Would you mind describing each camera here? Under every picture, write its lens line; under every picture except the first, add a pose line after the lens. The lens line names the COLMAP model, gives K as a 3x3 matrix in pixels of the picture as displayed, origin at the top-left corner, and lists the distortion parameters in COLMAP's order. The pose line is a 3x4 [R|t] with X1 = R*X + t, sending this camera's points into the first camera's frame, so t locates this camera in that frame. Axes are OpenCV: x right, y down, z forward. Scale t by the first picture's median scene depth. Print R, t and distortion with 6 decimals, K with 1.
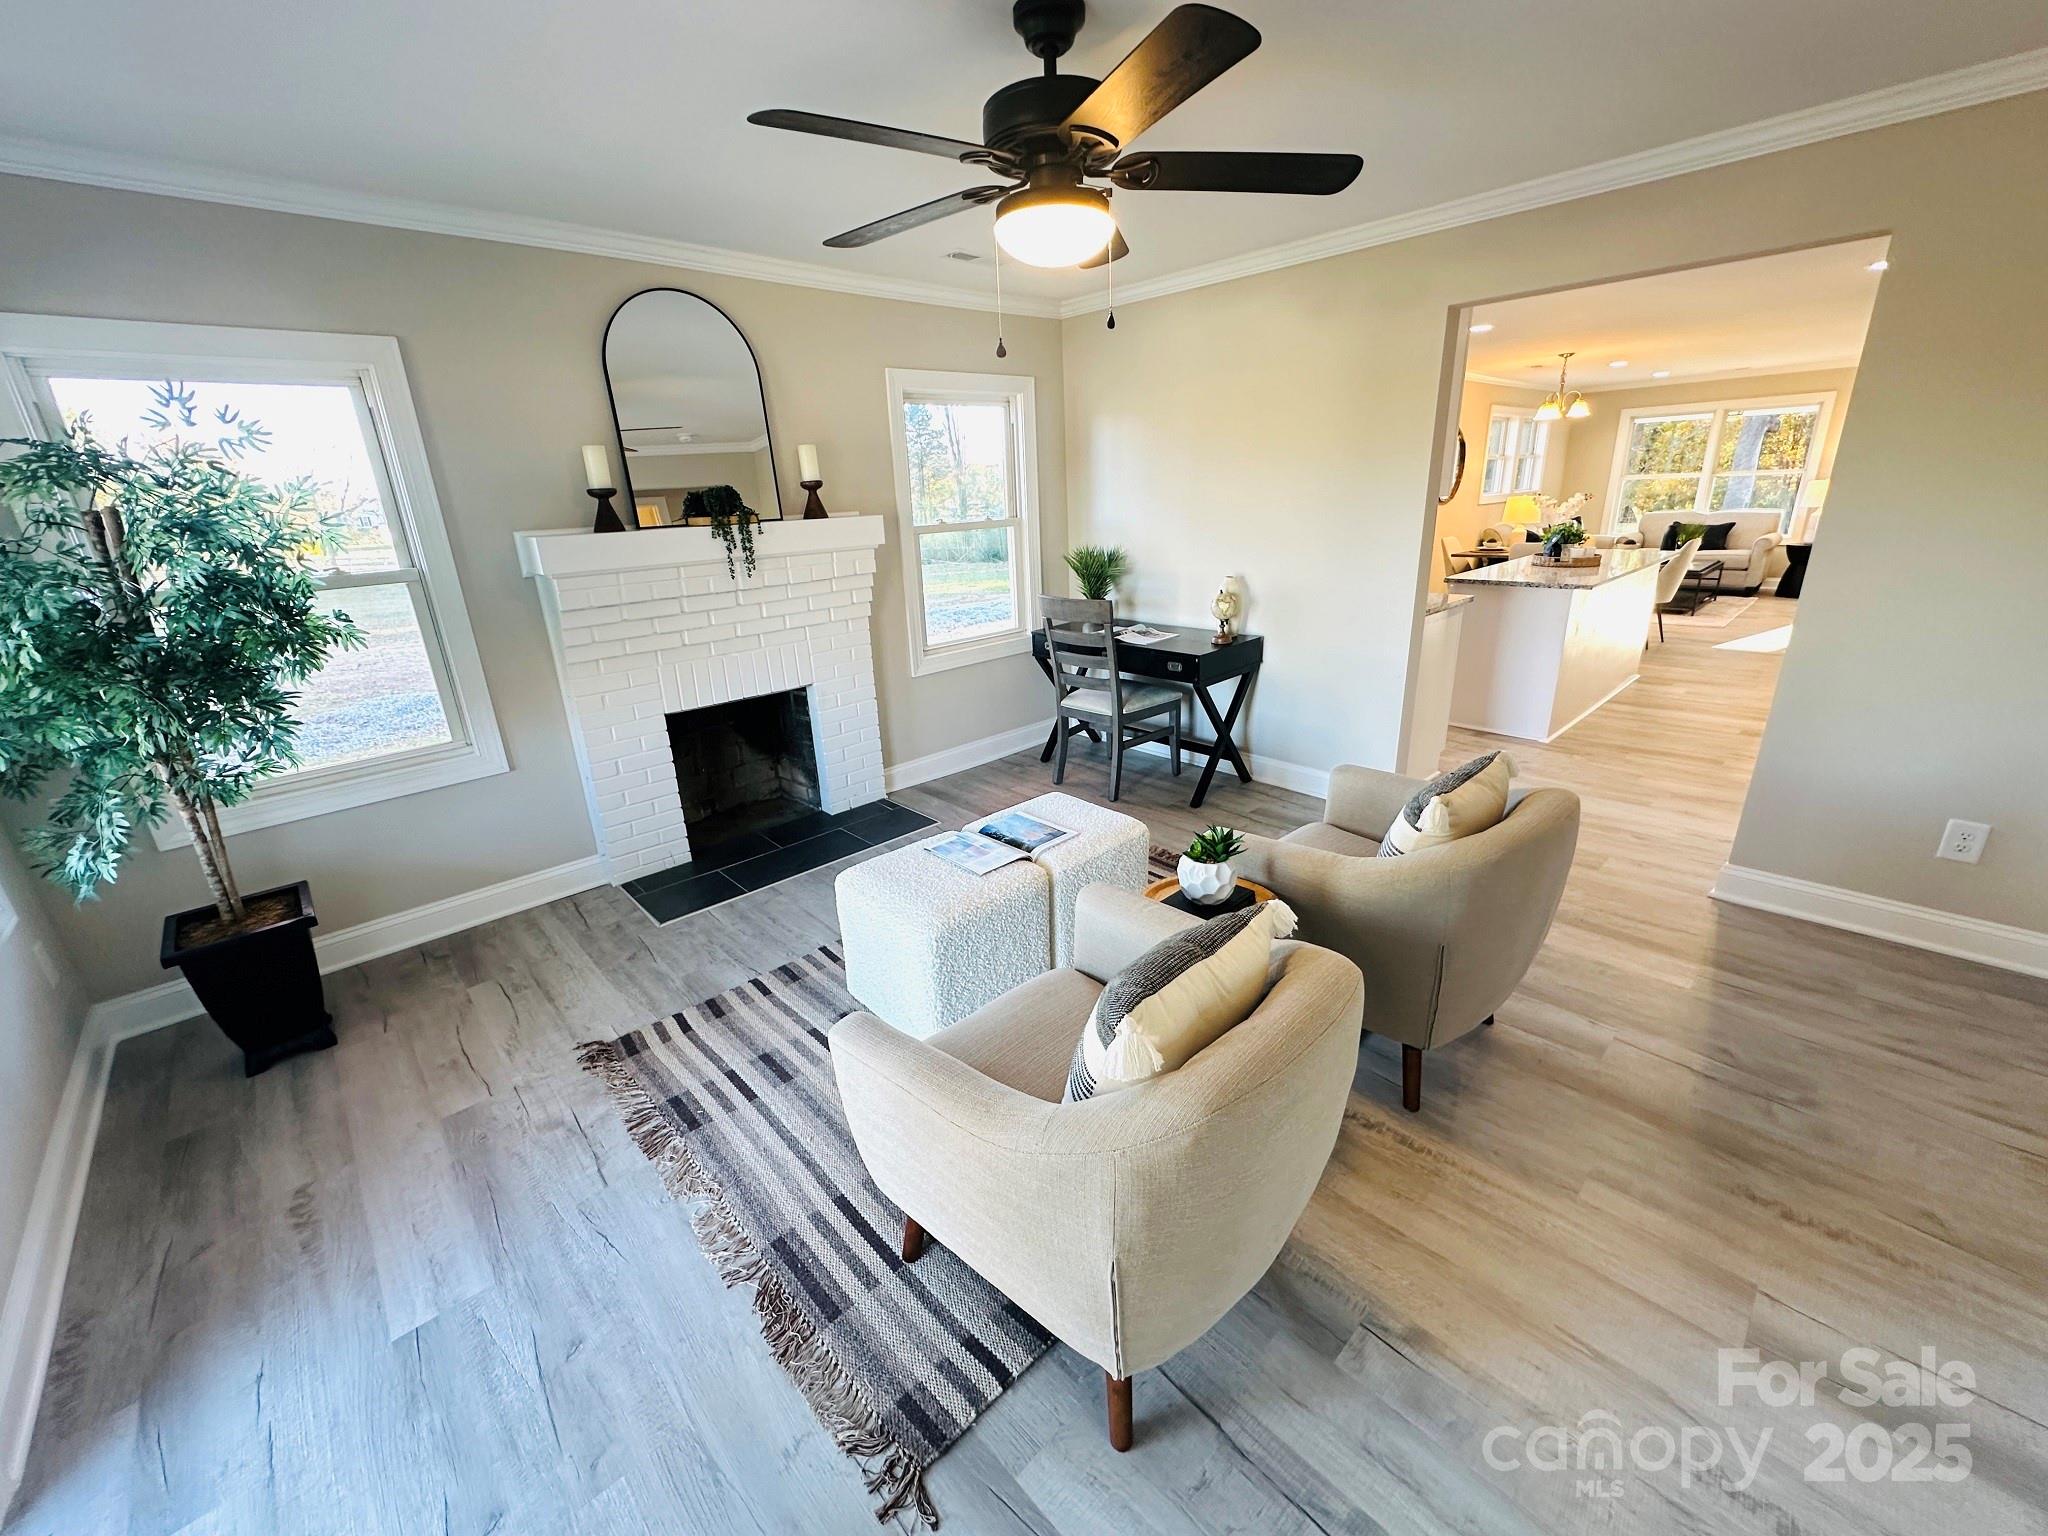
lens RADIAL K [[817.4, 0, 1015.9], [0, 817.4, 775.2], [0, 0, 1]] dist [-0.004151, 0.000088]
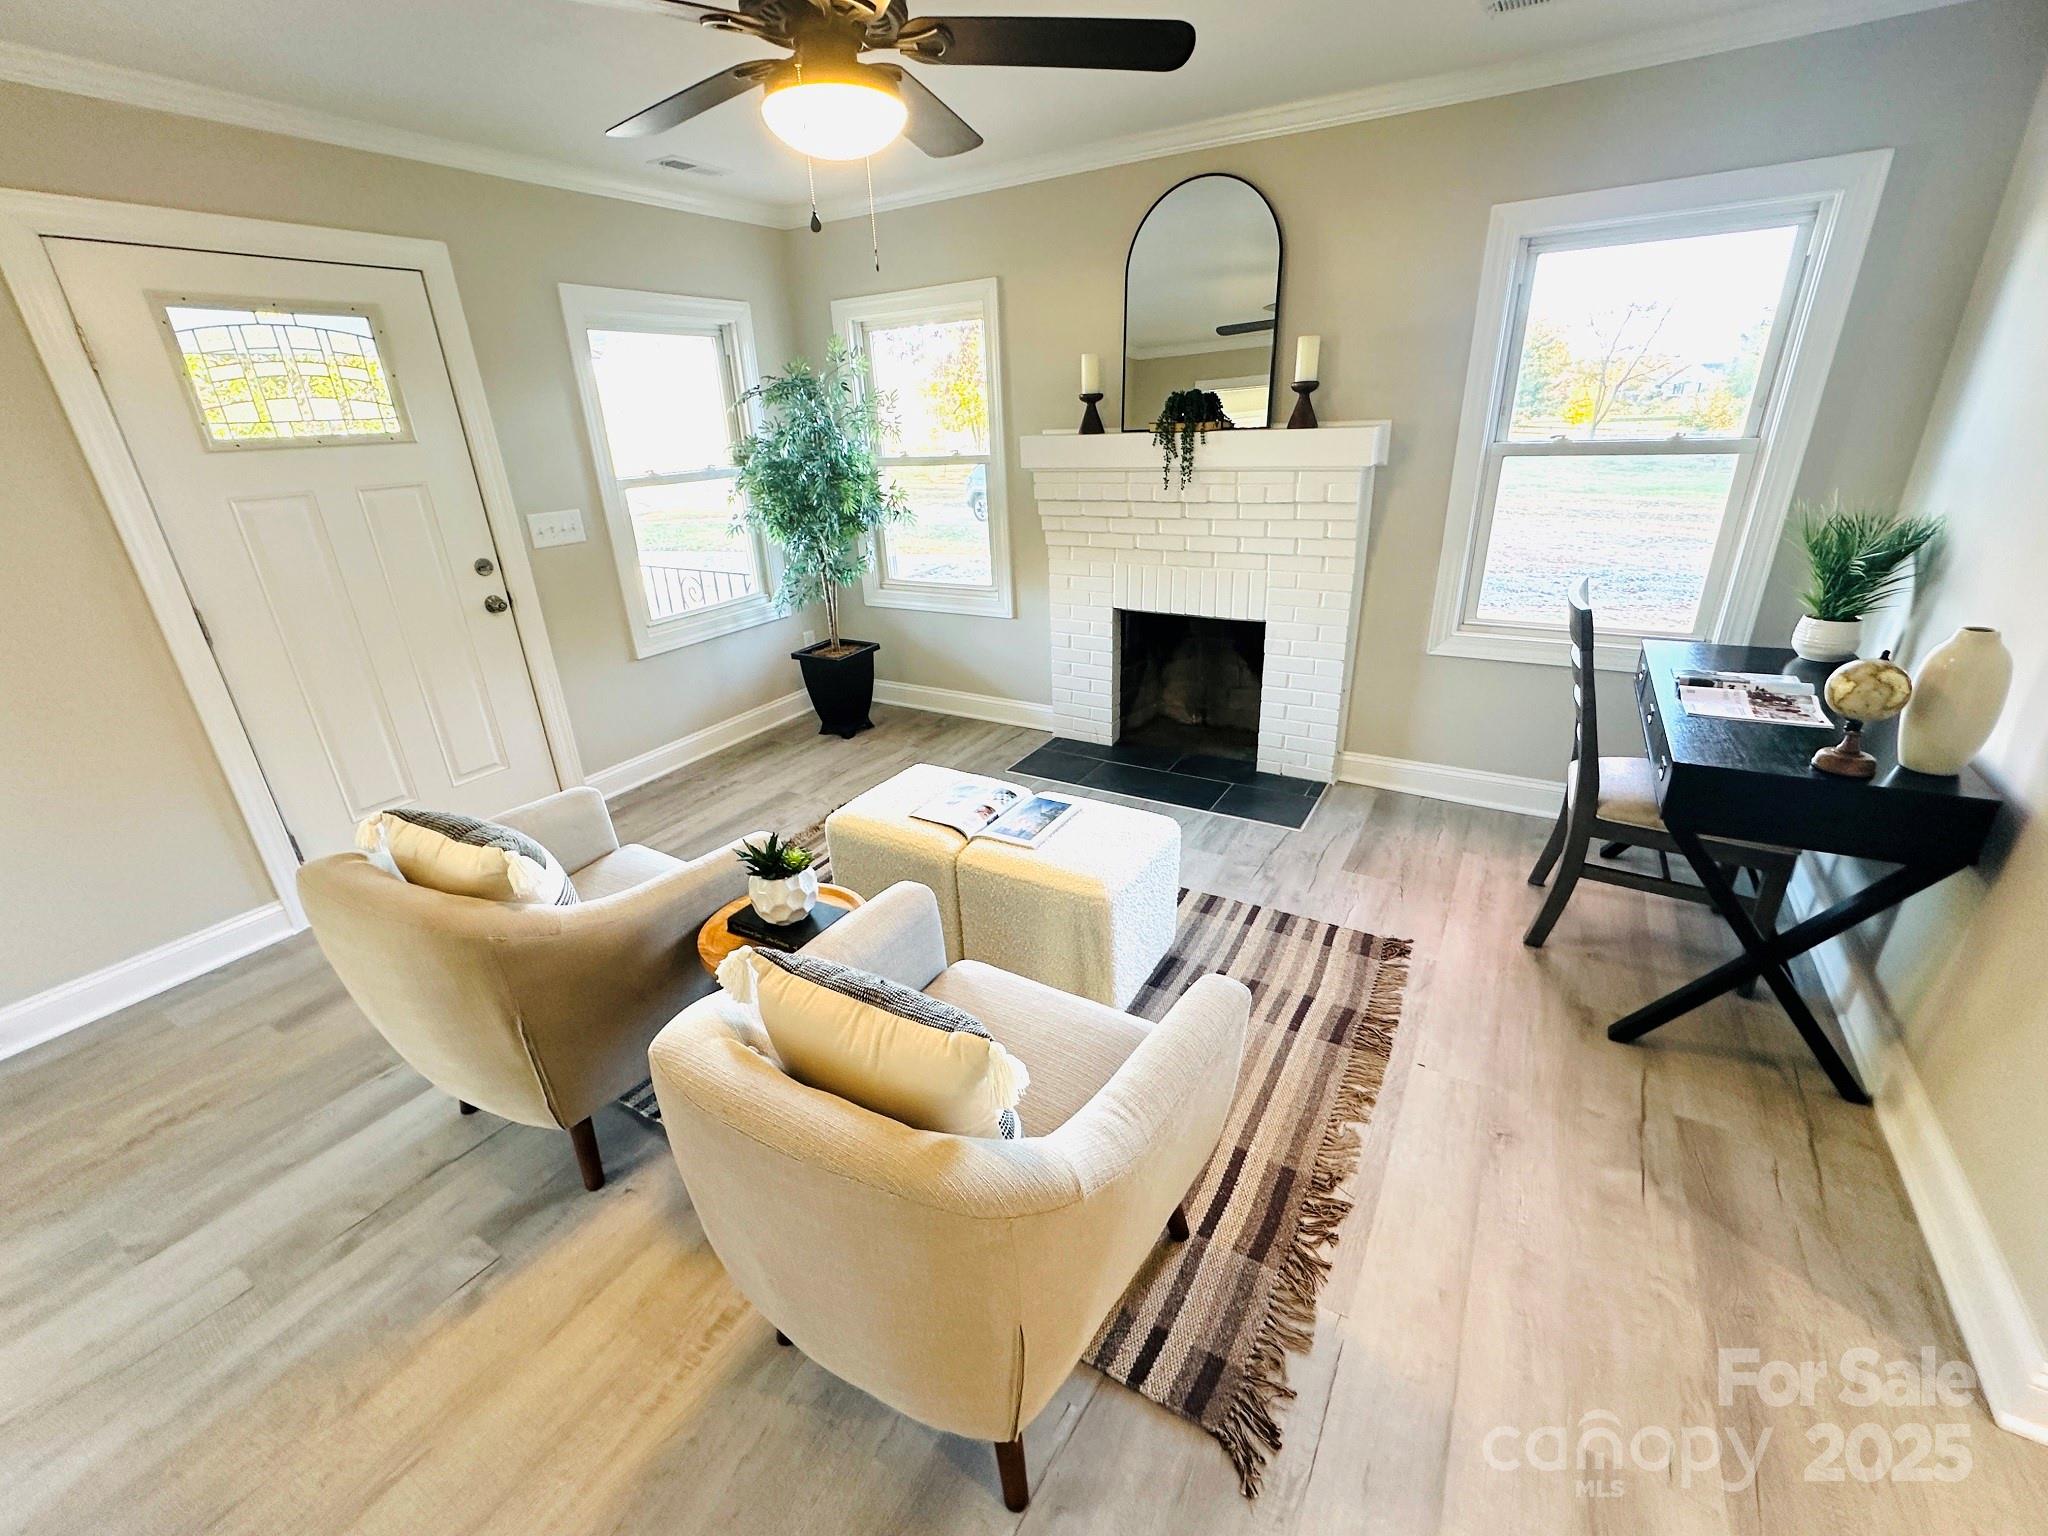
lens RADIAL K [[817.4, 0, 990.1], [0, 817.4, 768.9], [0, 0, 1]] dist [-0.004151, 0.000088]
pose [[0.279495, 0.409585, -0.868403, 0.576355], [-0.289998, 0.898218, 0.330312, -0.200159], [0.915305, 0.159515, 0.369826, 0.494871]]
